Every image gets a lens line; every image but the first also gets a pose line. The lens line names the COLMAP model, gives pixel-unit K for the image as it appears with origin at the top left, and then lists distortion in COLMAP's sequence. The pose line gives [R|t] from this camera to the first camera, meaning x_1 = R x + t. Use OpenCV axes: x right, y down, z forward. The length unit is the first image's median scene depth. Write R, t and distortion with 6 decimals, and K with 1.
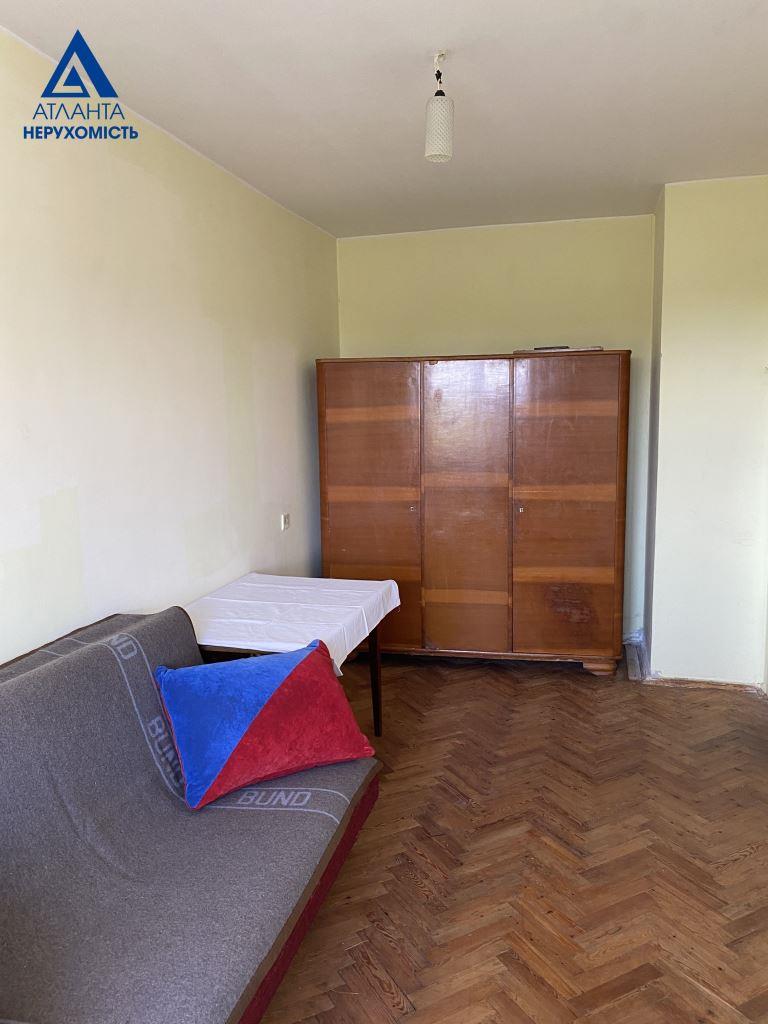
lens RADIAL K [[783.7, 0, 384.9], [0, 783.7, 512.7], [0, 0, 1]] dist [0.063677, -0.042223]
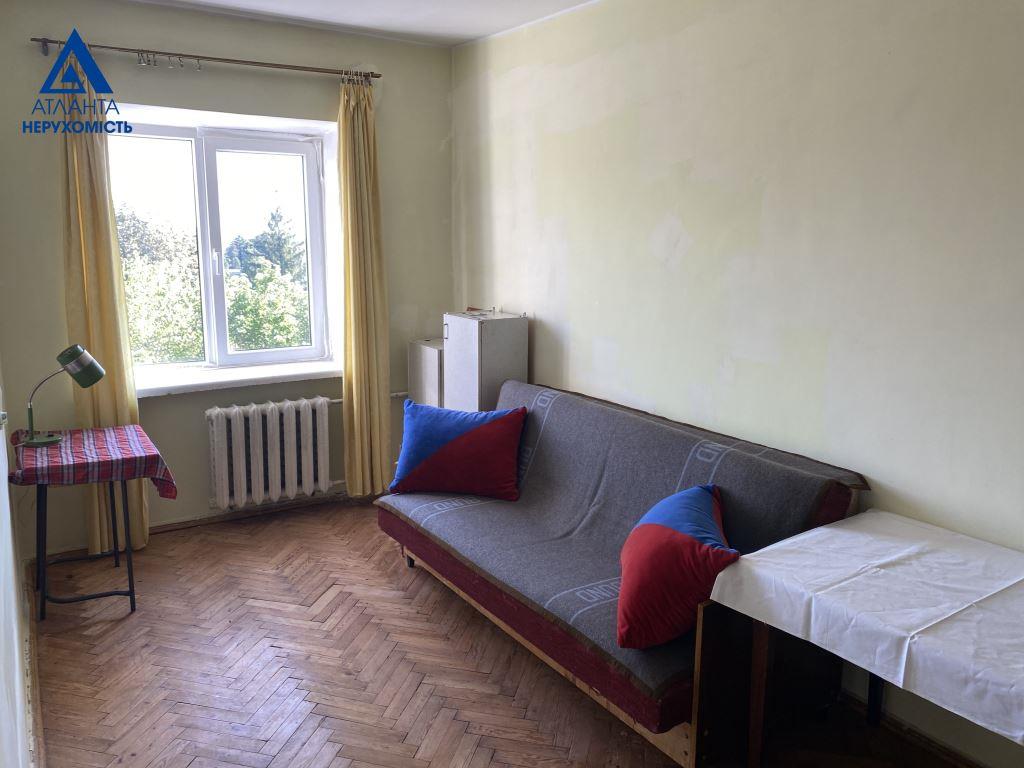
lens RADIAL K [[783.7, 0, 512.0], [0, 783.7, 380.4], [0, 0, 1]] dist [0.063677, -0.042223]
pose [[-0.667220, 0.140787, -0.731435, 0.737501], [-0.104212, 0.954673, 0.278818, -0.239875], [0.737535, 0.262257, -0.622305, 1.498569]]
